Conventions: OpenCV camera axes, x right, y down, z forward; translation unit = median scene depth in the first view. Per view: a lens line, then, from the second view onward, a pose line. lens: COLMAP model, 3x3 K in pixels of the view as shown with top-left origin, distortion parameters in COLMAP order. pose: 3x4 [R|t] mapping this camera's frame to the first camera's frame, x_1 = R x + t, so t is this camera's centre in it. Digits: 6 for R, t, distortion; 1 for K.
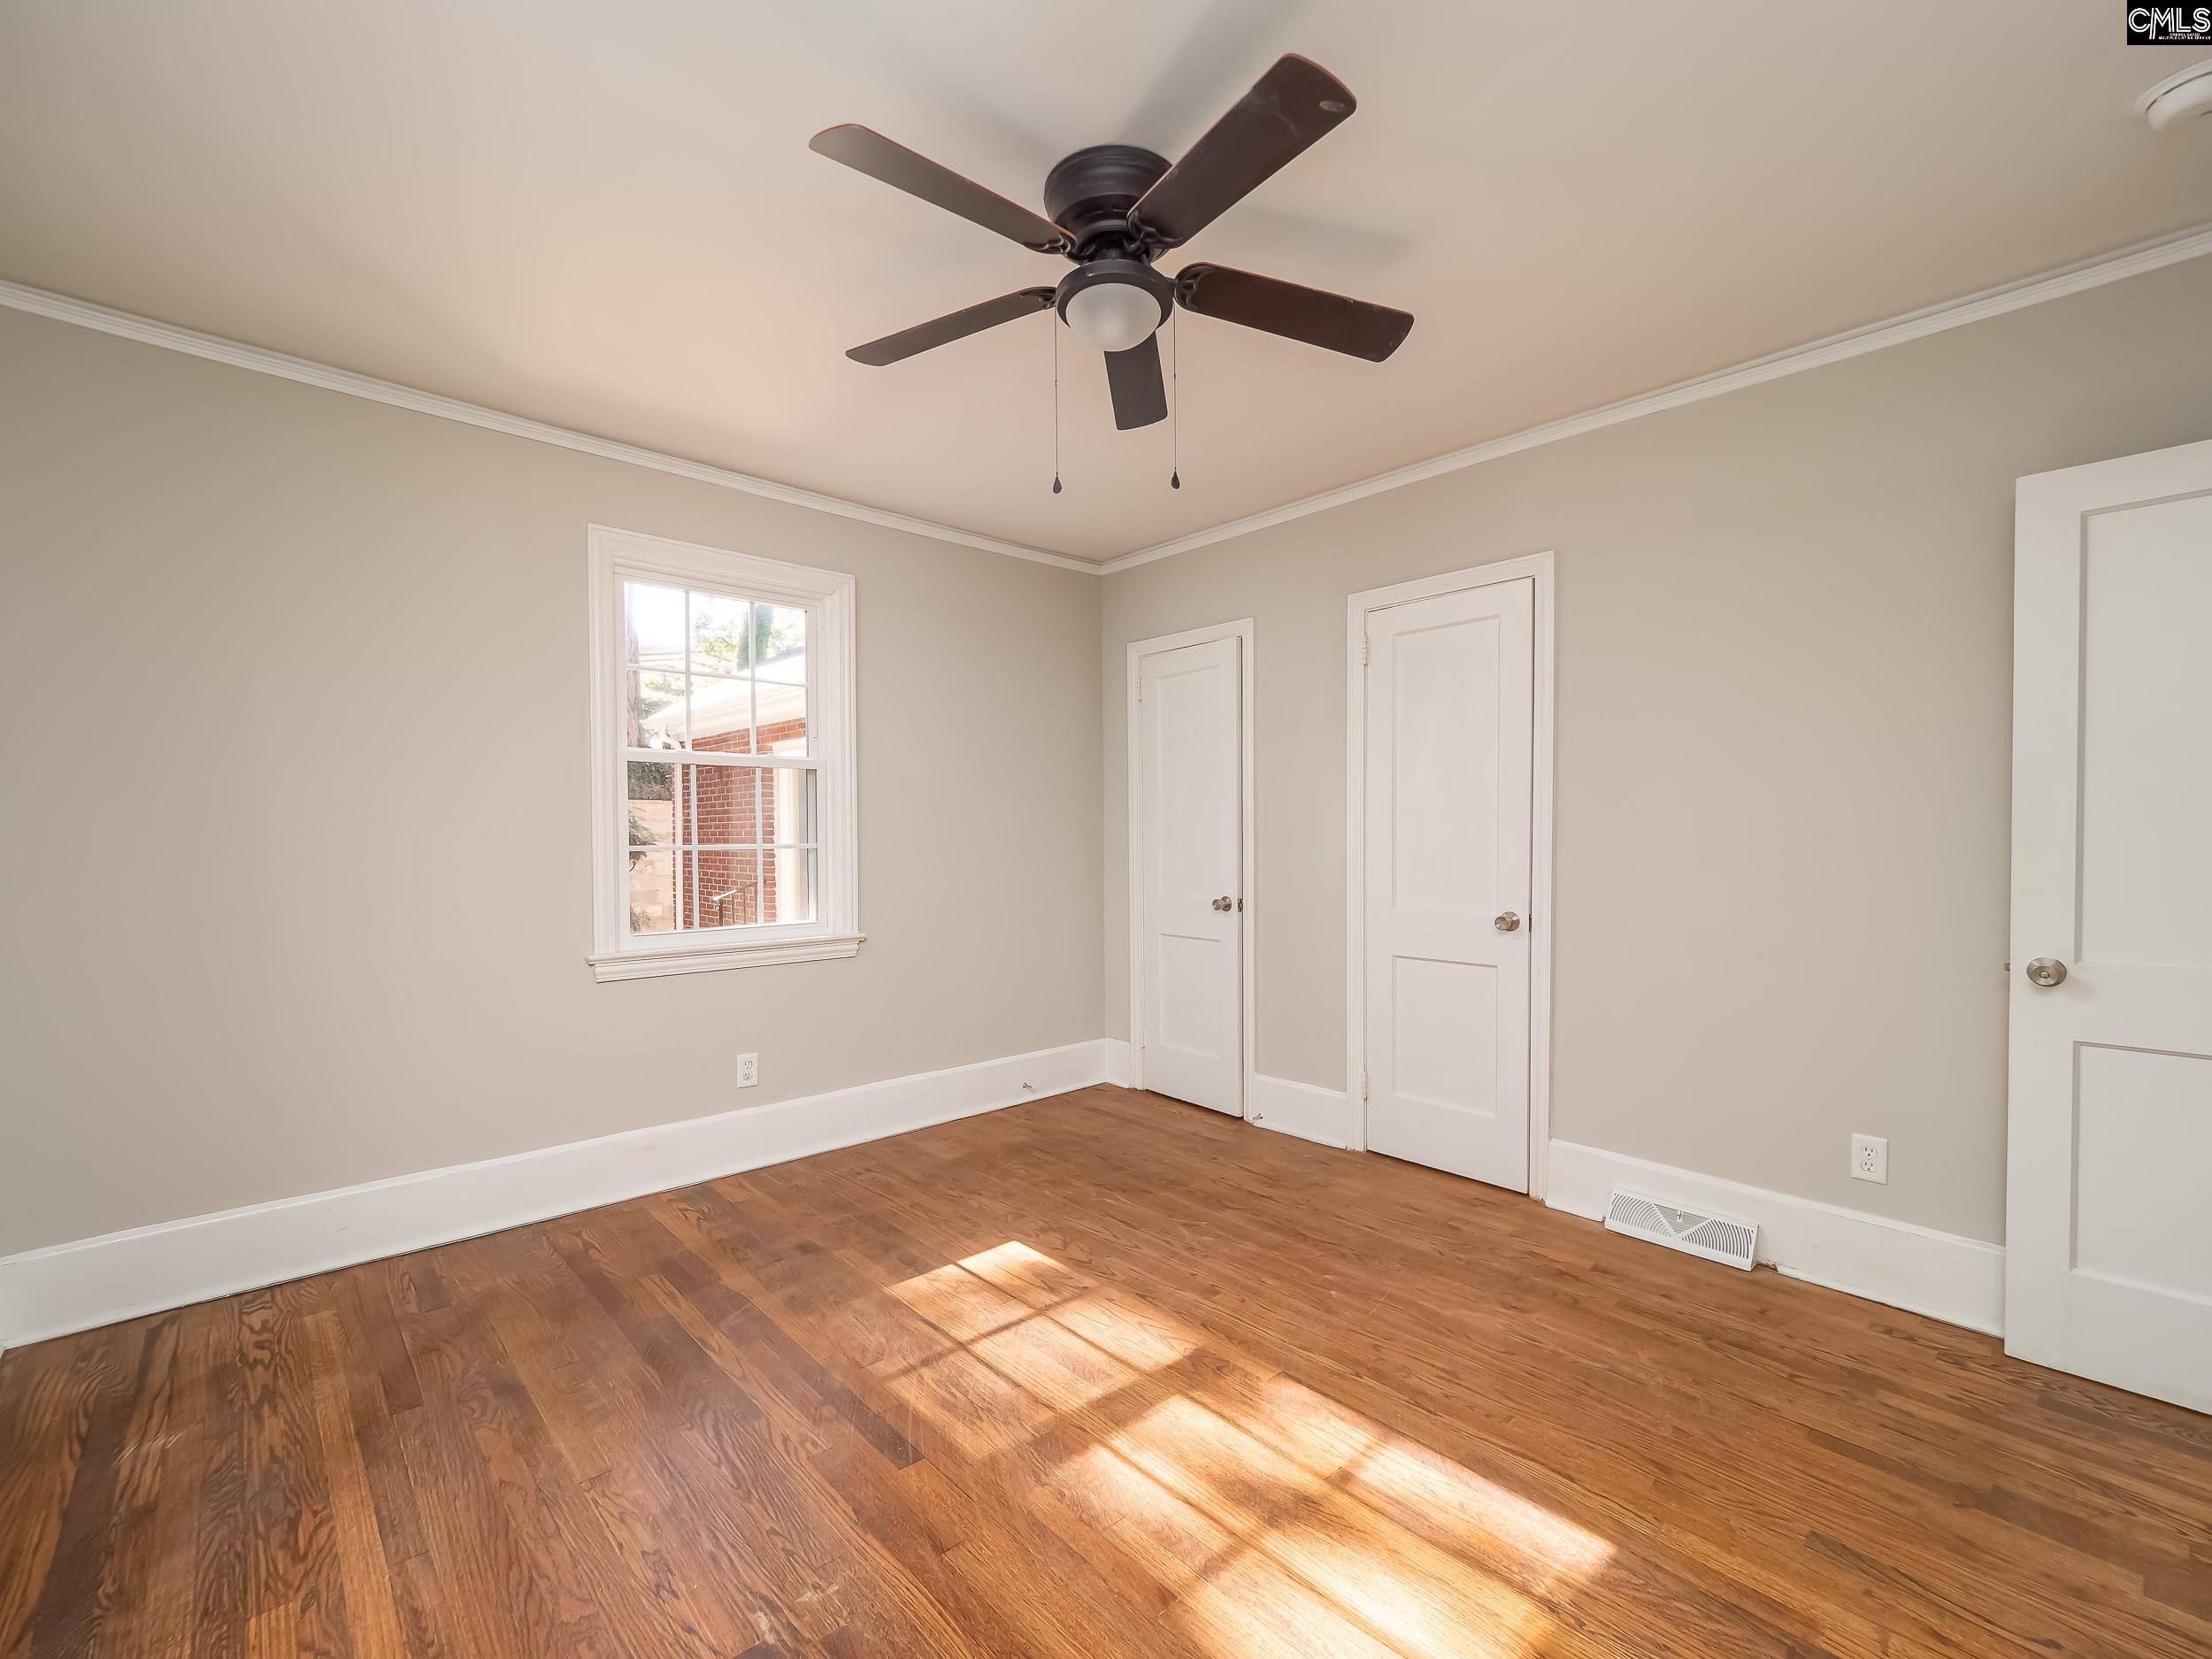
lens RADIAL K [[943.7, 0, 1085.3], [0, 943.7, 844.7], [0, 0, 1]] dist [0.001443, -0.000635]
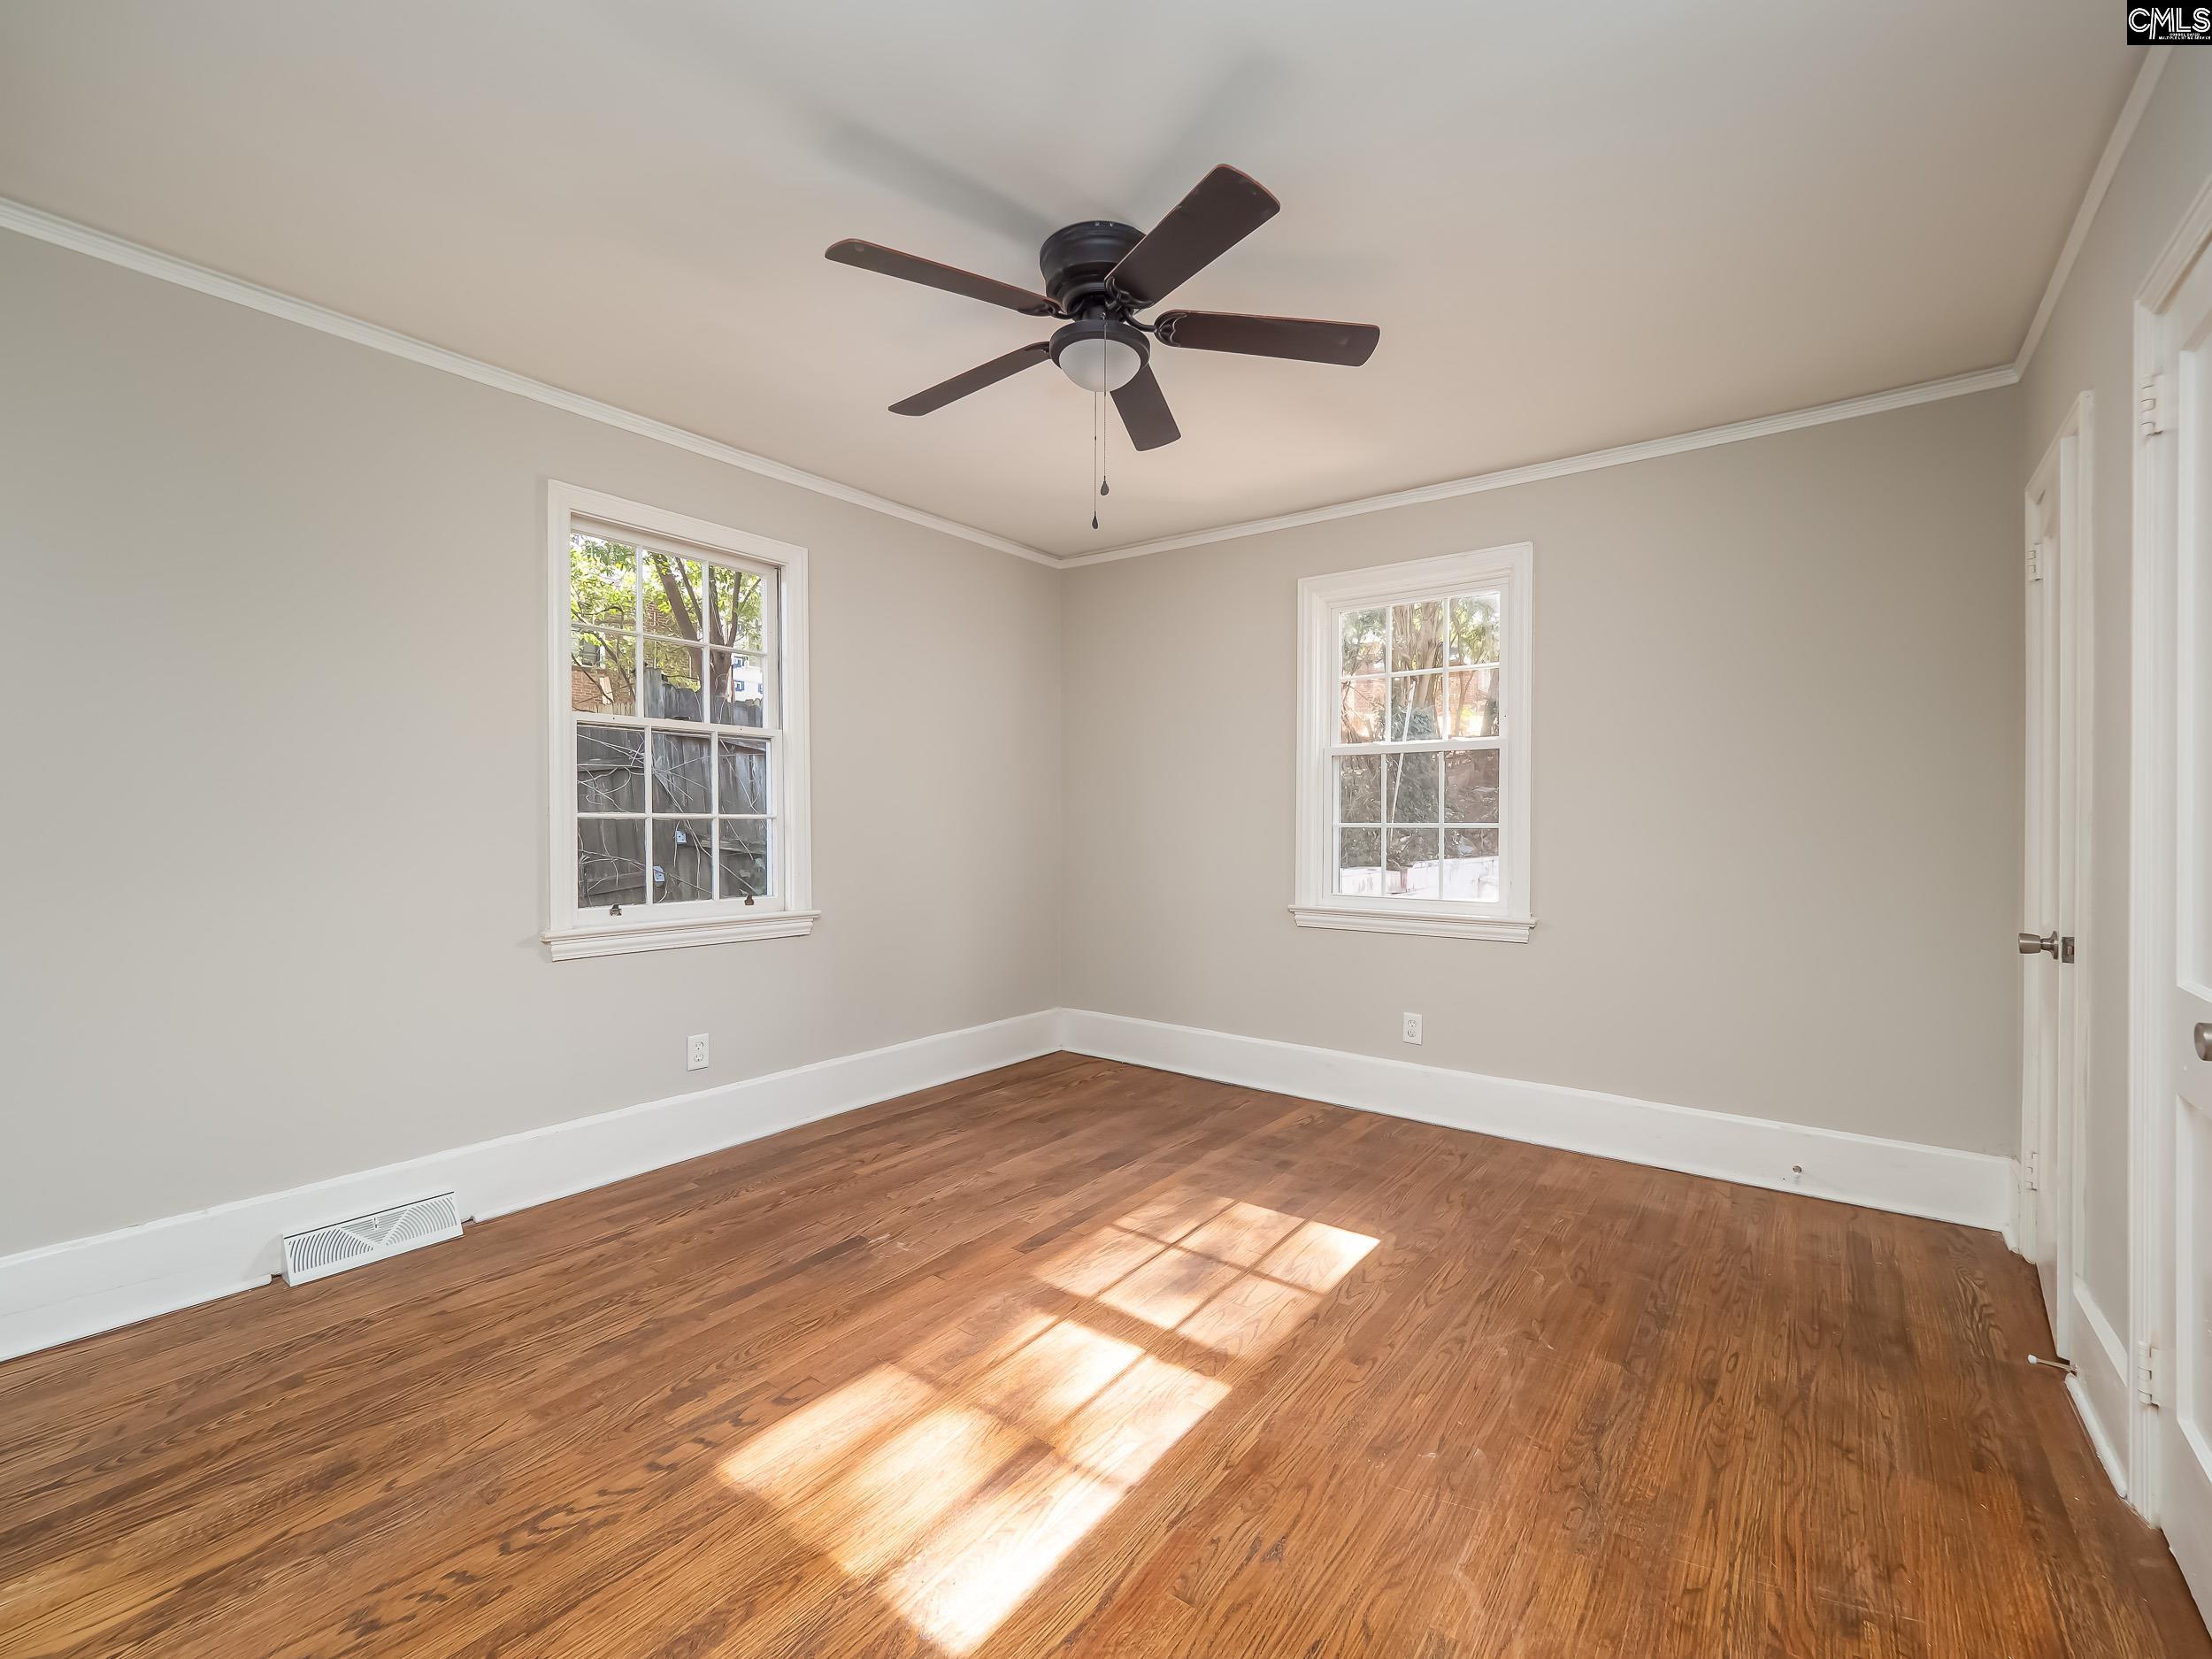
lens RADIAL K [[943.7, 0, 1120.4], [0, 943.7, 823.1], [0, 0, 1]] dist [0.001443, -0.000635]
pose [[0.208062, 0.013812, -0.978018, 0.854676], [-0.012427, 0.999857, 0.011477, -0.011734], [0.978037, 0.009766, 0.208204, 0.575868]]
